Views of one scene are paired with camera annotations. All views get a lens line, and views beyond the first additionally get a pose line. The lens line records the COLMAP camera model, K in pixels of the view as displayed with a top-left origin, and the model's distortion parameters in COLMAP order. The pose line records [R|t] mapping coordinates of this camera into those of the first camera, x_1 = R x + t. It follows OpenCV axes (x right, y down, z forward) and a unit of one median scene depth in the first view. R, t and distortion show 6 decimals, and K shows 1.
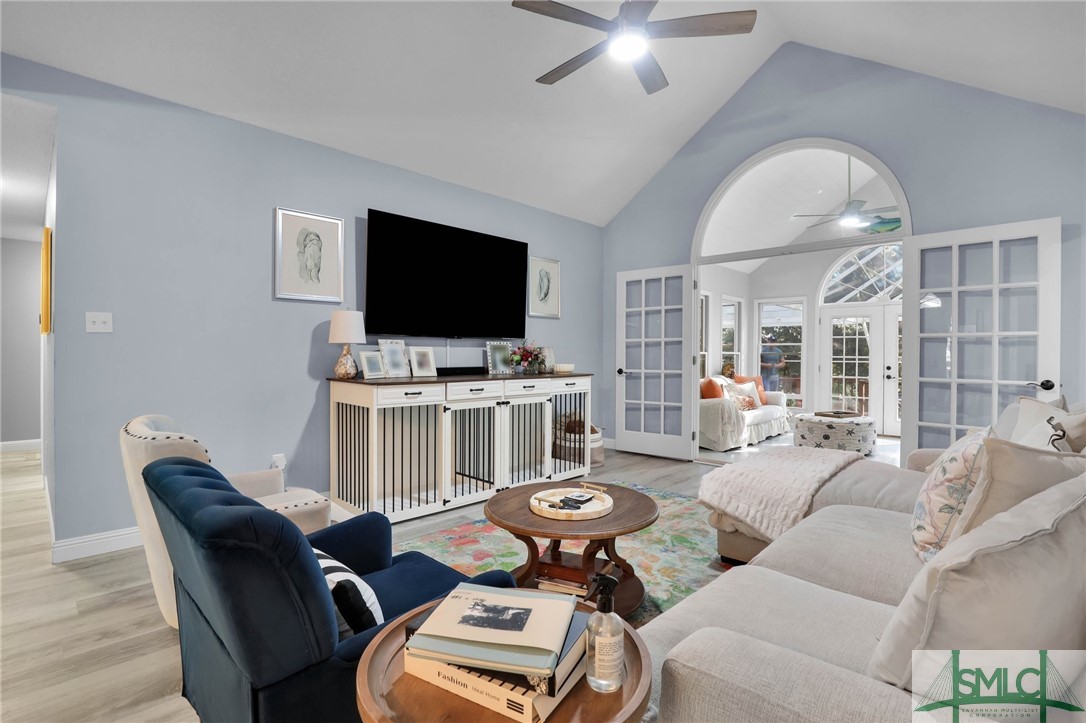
lens RADIAL K [[504.7, 0, 542.9], [0, 504.7, 362.6], [0, 0, 1]] dist [-0.031410, -0.000292]
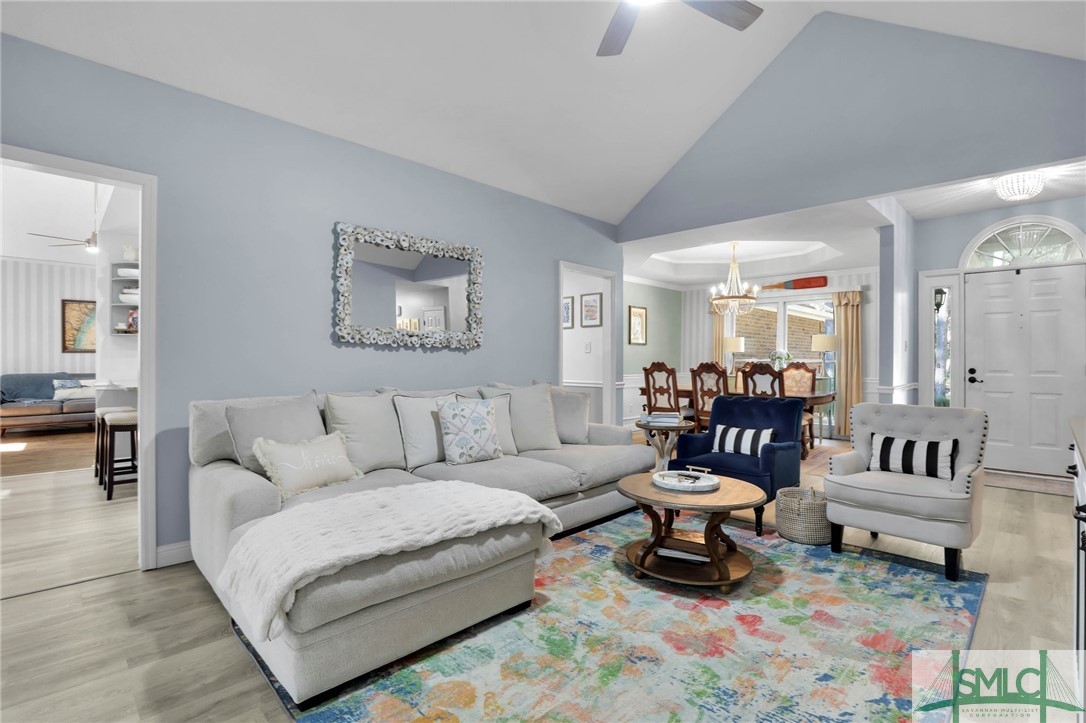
lens RADIAL K [[504.7, 0, 545.3], [0, 504.7, 359.6], [0, 0, 1]] dist [-0.031410, -0.000292]
pose [[-0.999911, -0.007937, 0.010713, 0.305850], [-0.007861, 0.999944, 0.007060, -0.025565], [-0.010769, 0.006975, -0.999918, 1.737134]]
